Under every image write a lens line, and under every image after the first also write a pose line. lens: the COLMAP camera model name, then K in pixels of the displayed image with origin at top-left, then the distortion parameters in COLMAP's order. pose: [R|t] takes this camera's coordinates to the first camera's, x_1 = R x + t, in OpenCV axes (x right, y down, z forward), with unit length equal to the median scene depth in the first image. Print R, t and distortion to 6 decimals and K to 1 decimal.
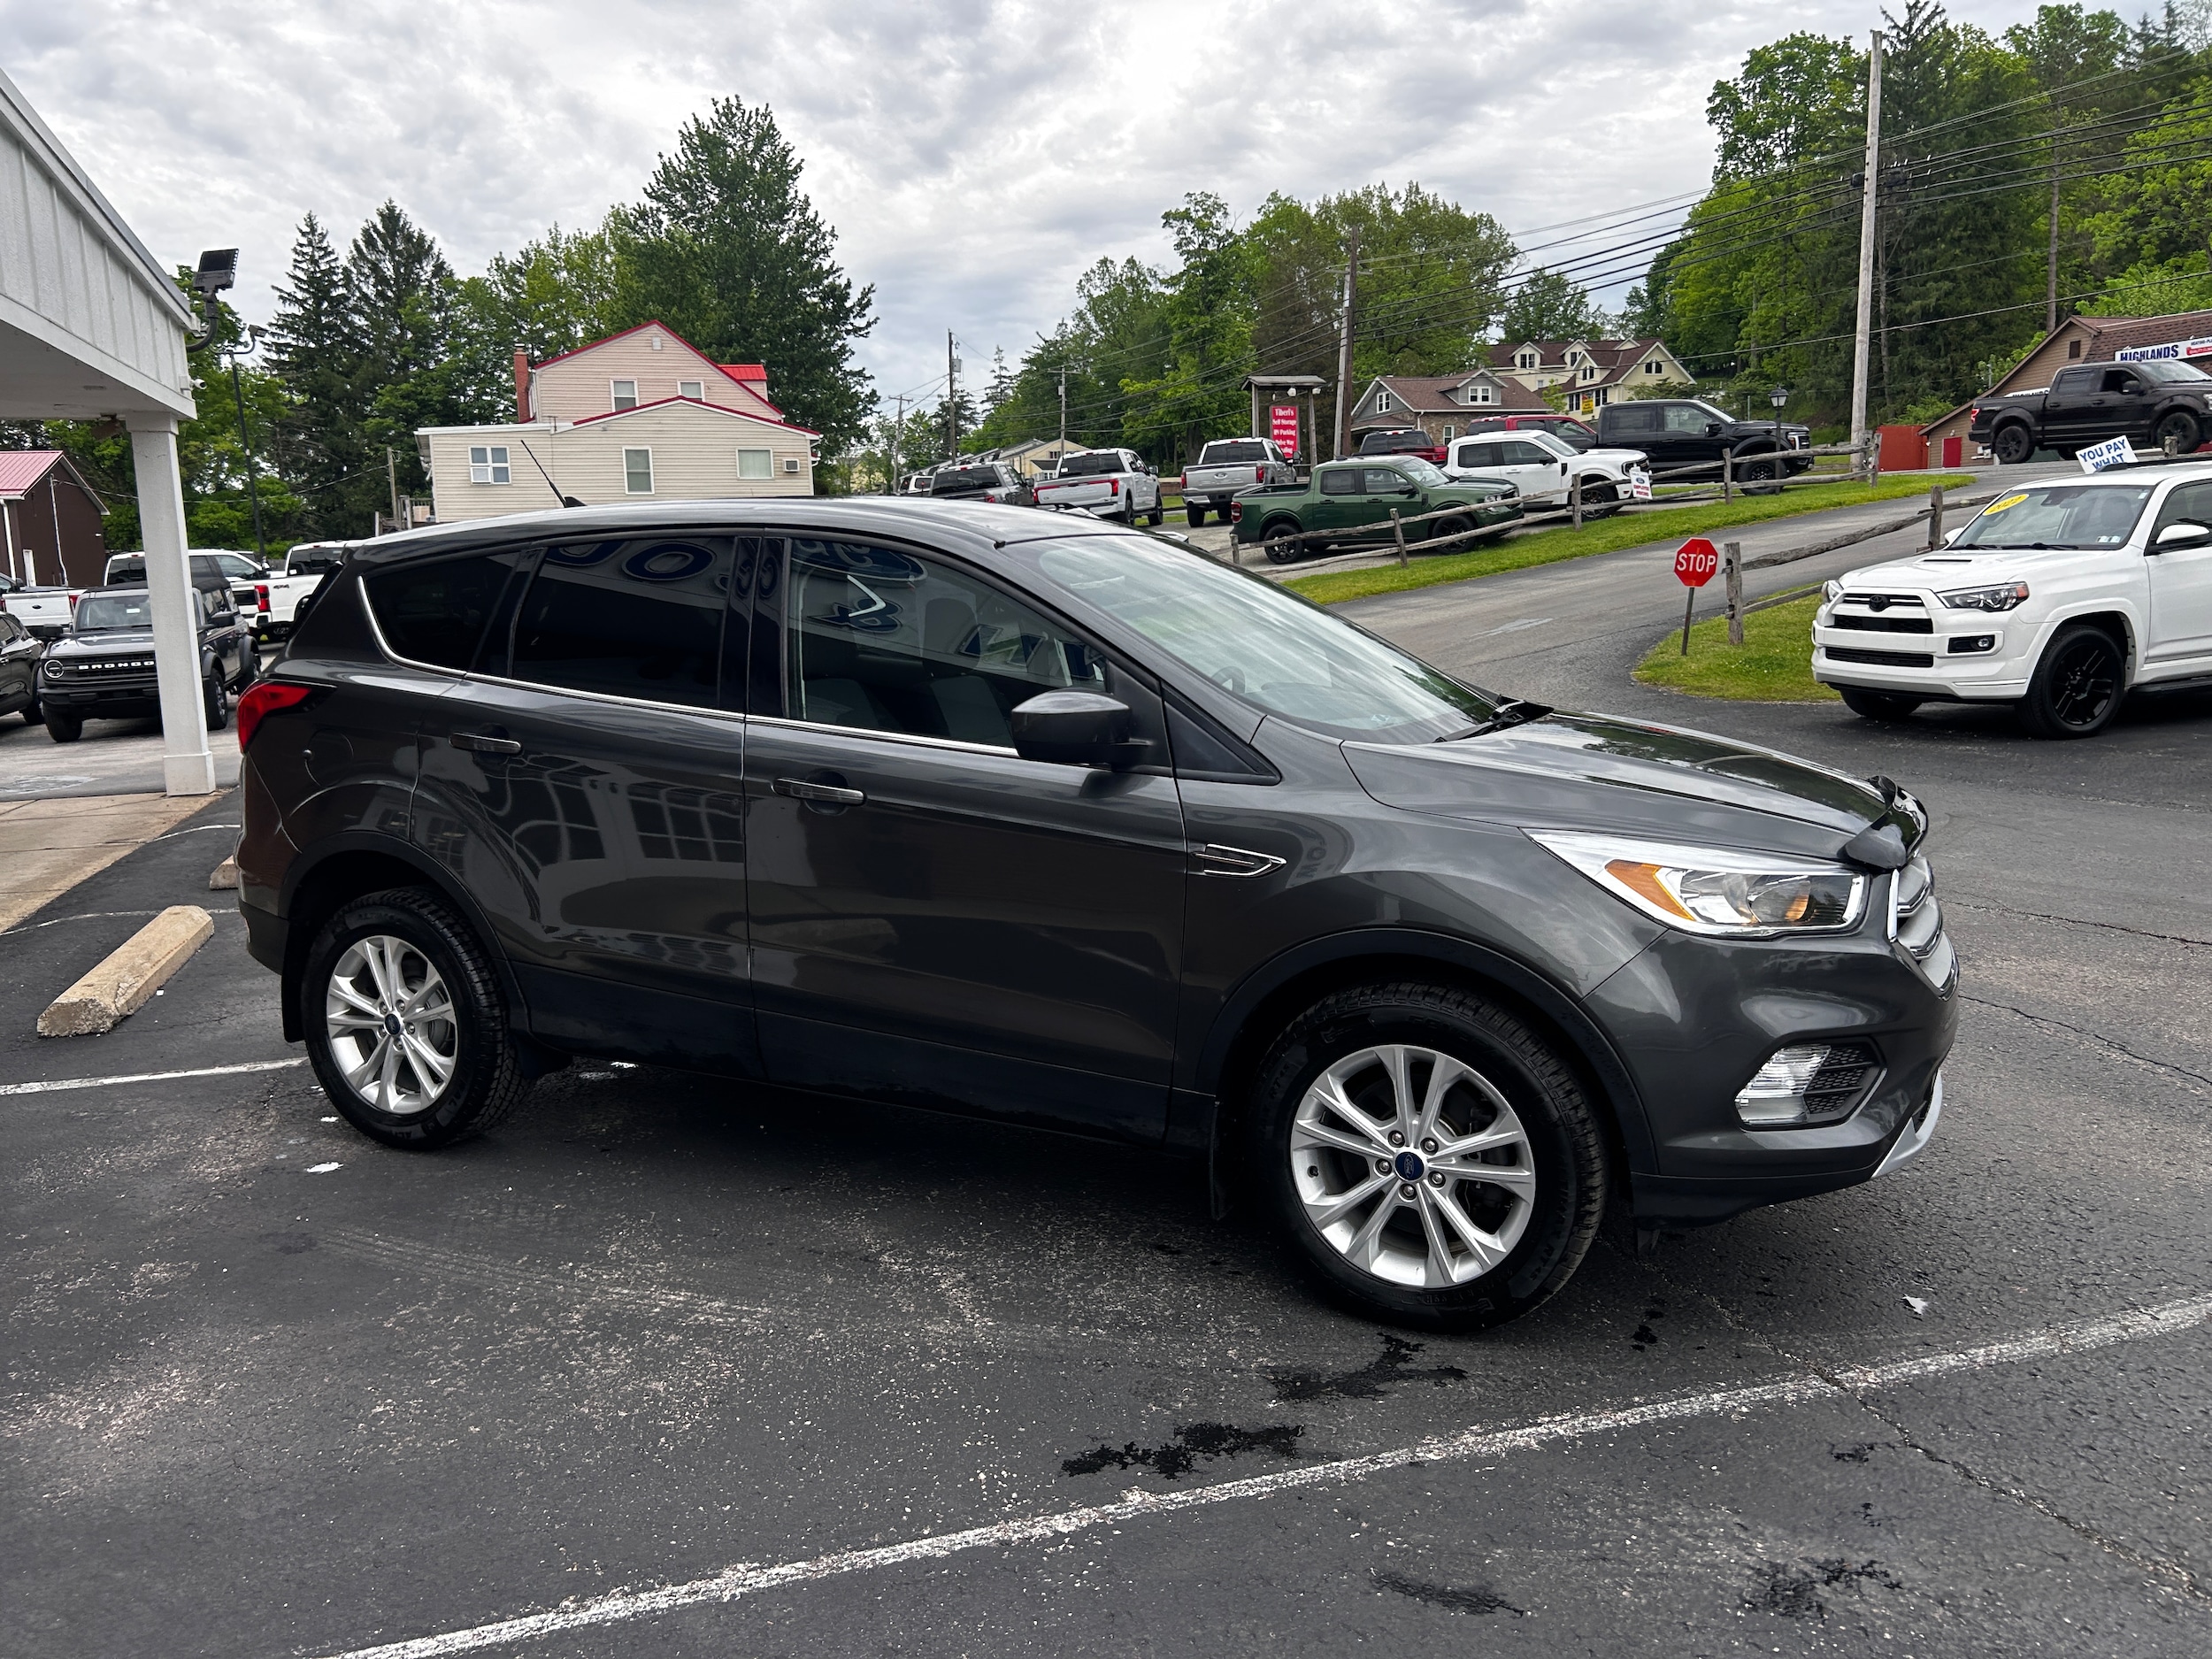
lens RADIAL K [[1666.9, 0, 1087.8], [0, 1666.9, 831.9], [0, 0, 1]] dist [0.049952, -0.054614]
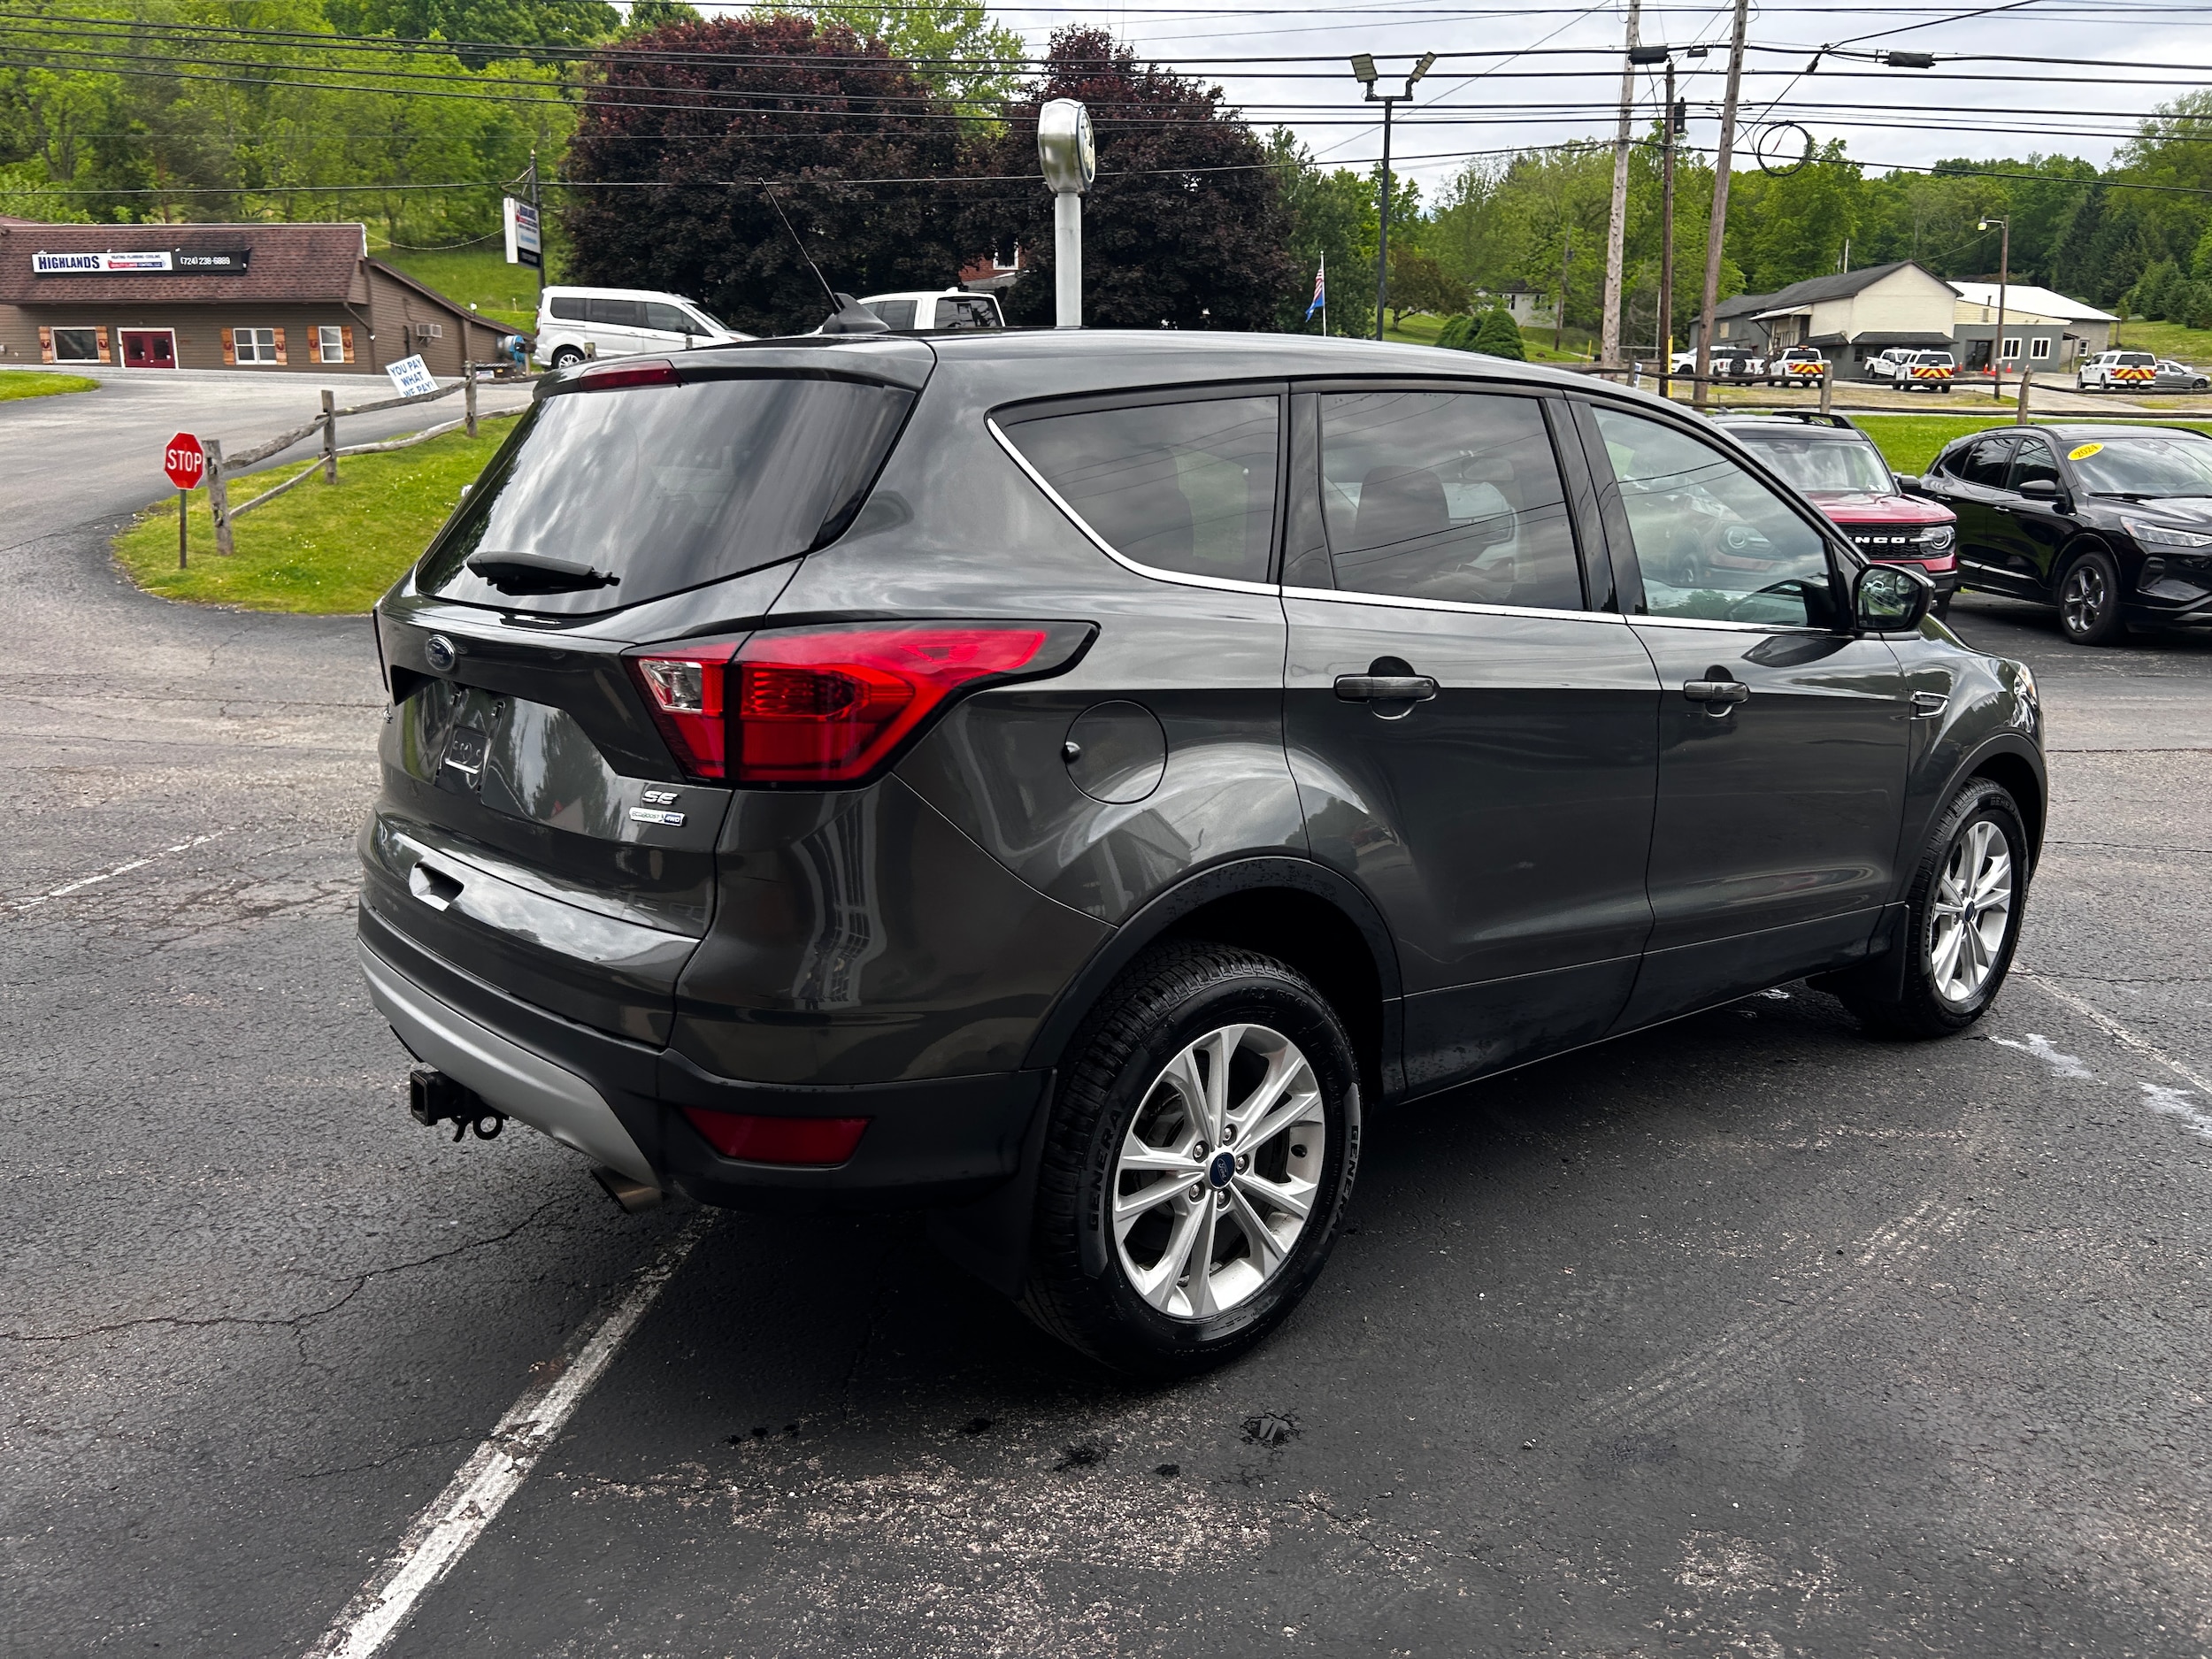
lens RADIAL K [[1666.9, 0, 1092.5], [0, 1666.9, 841.9], [0, 0, 1]] dist [0.049952, -0.054614]
pose [[0.403898, -0.169233, 0.899014, -0.371868], [0.119356, 0.984088, 0.131625, -0.034292], [-0.906984, 0.054139, 0.417670, 0.303393]]
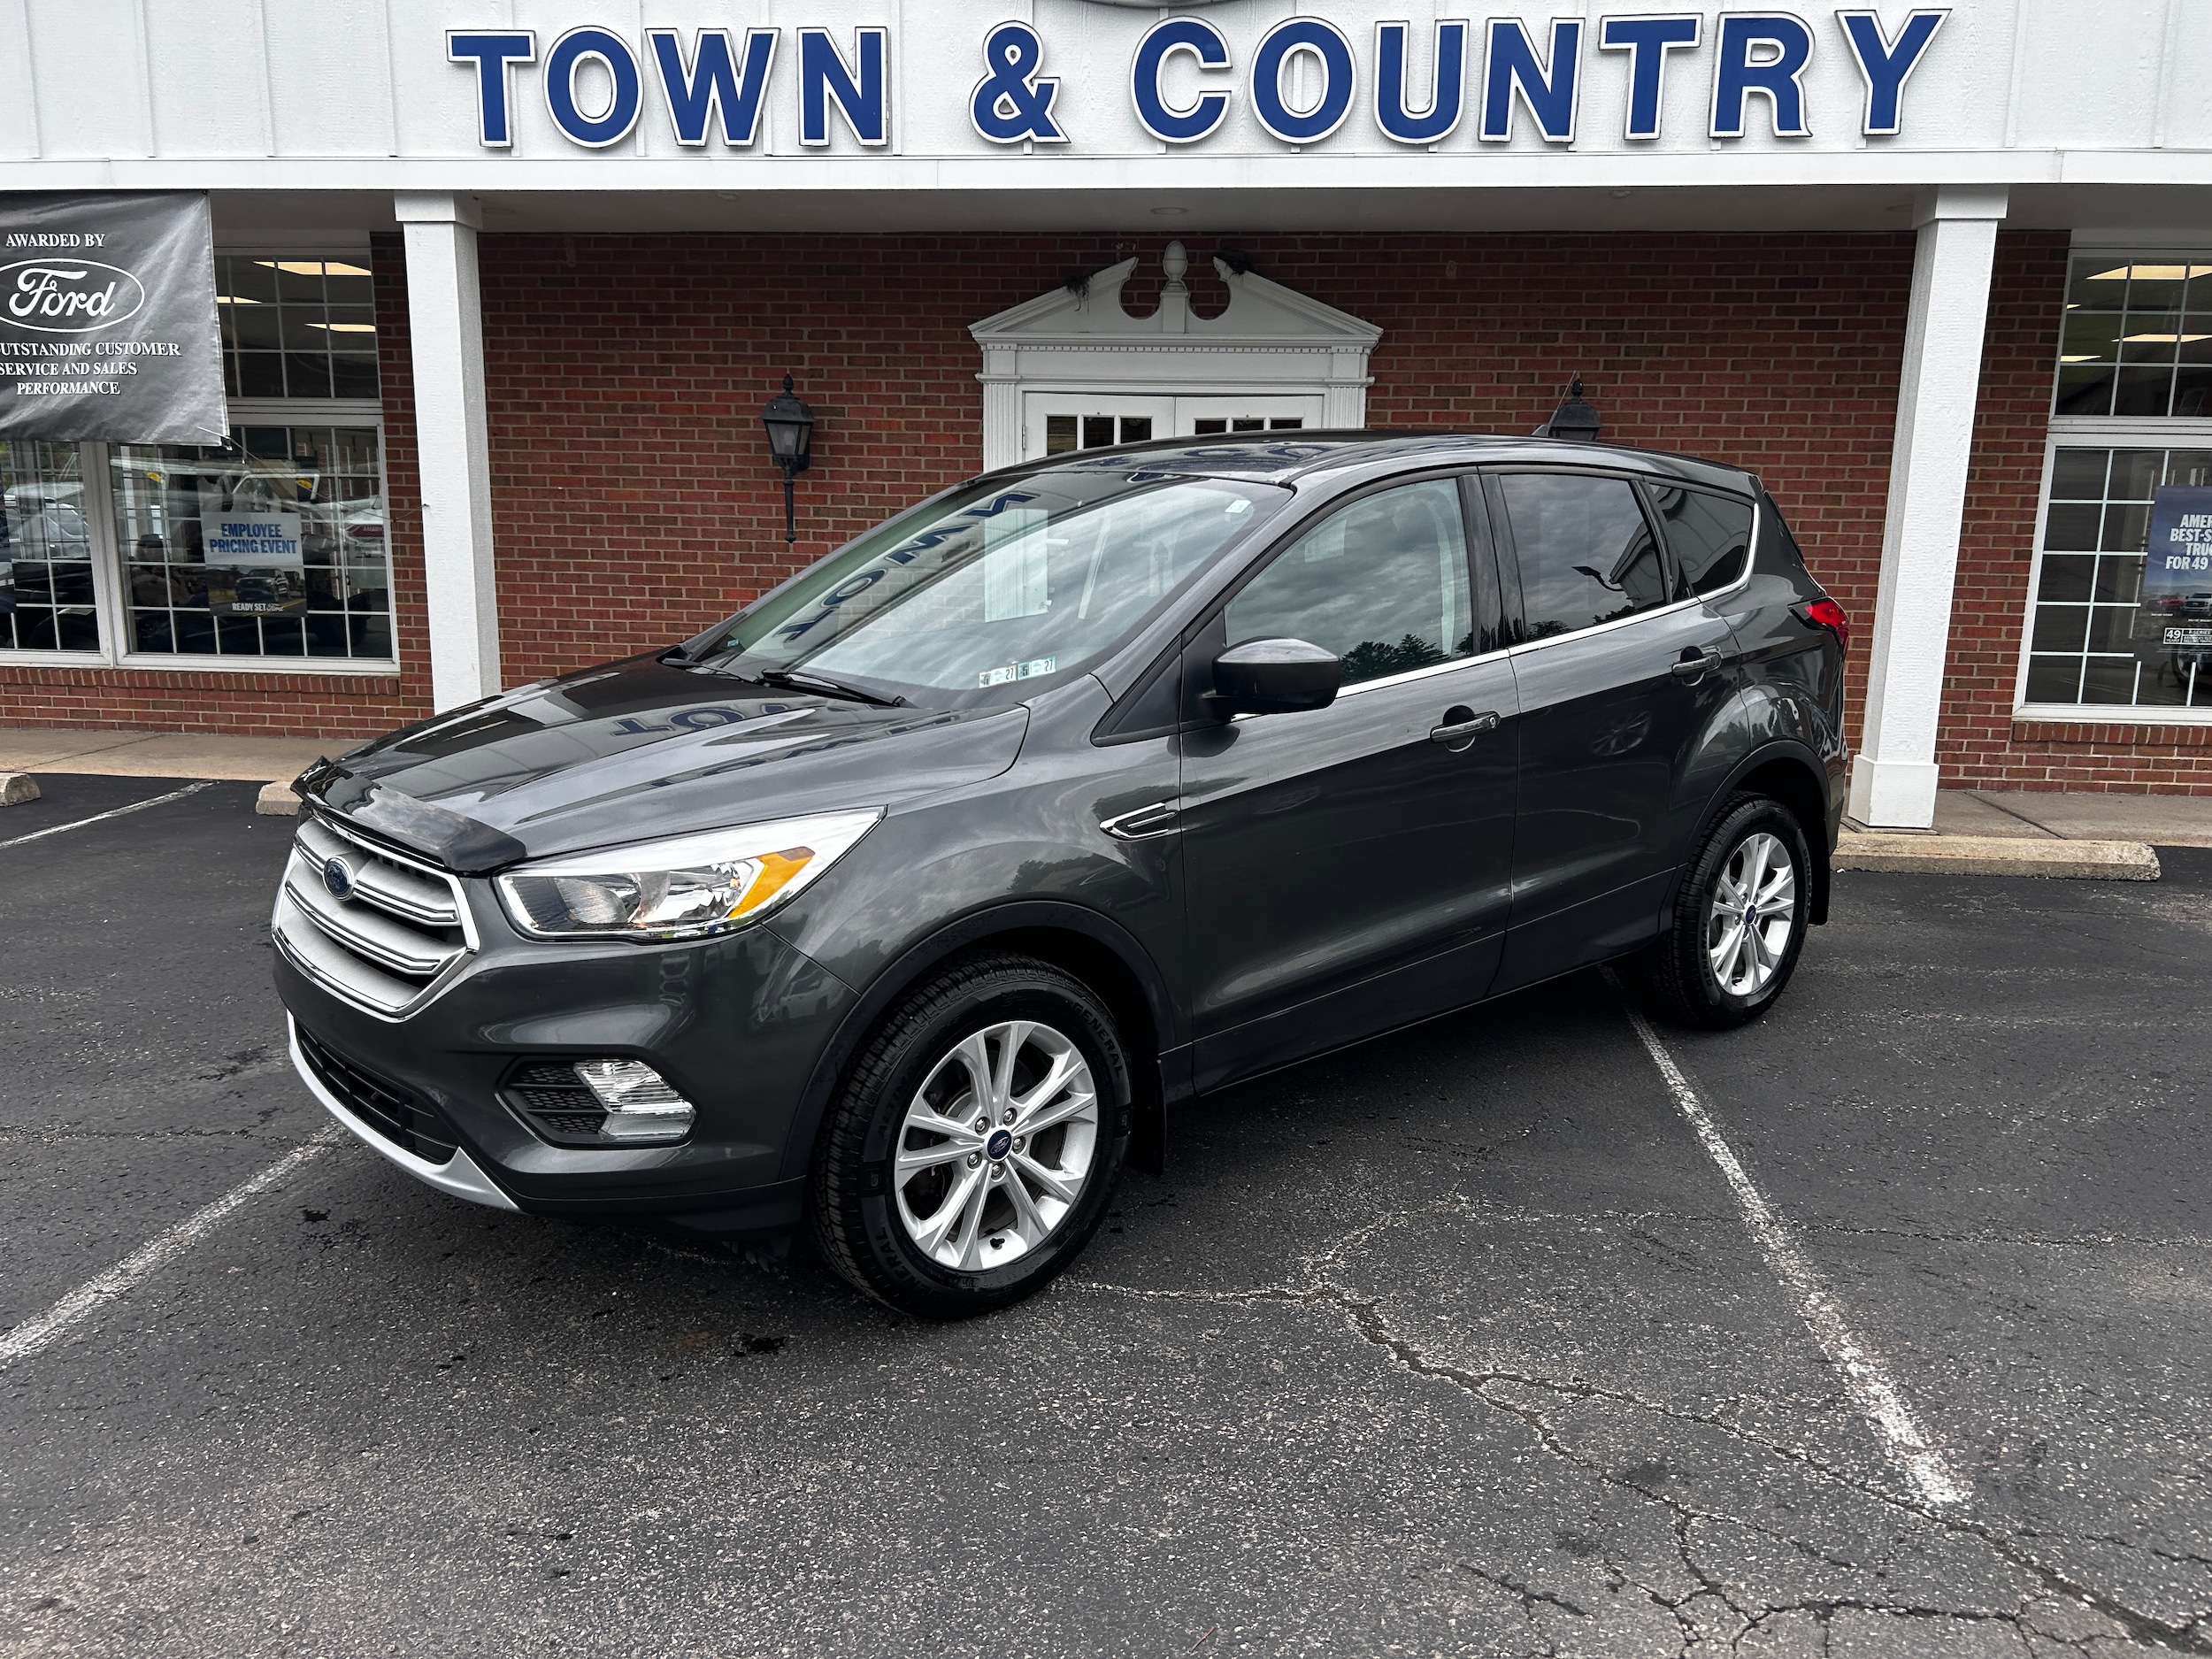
lens RADIAL K [[1666.9, 0, 1096.3], [0, 1666.9, 836.6], [0, 0, 1]] dist [0.049952, -0.054614]
pose [[-0.402028, 0.202226, -0.893016, 0.353303], [-0.137029, 0.951033, 0.277053, -0.092369], [0.905315, 0.233753, -0.354631, 0.523516]]
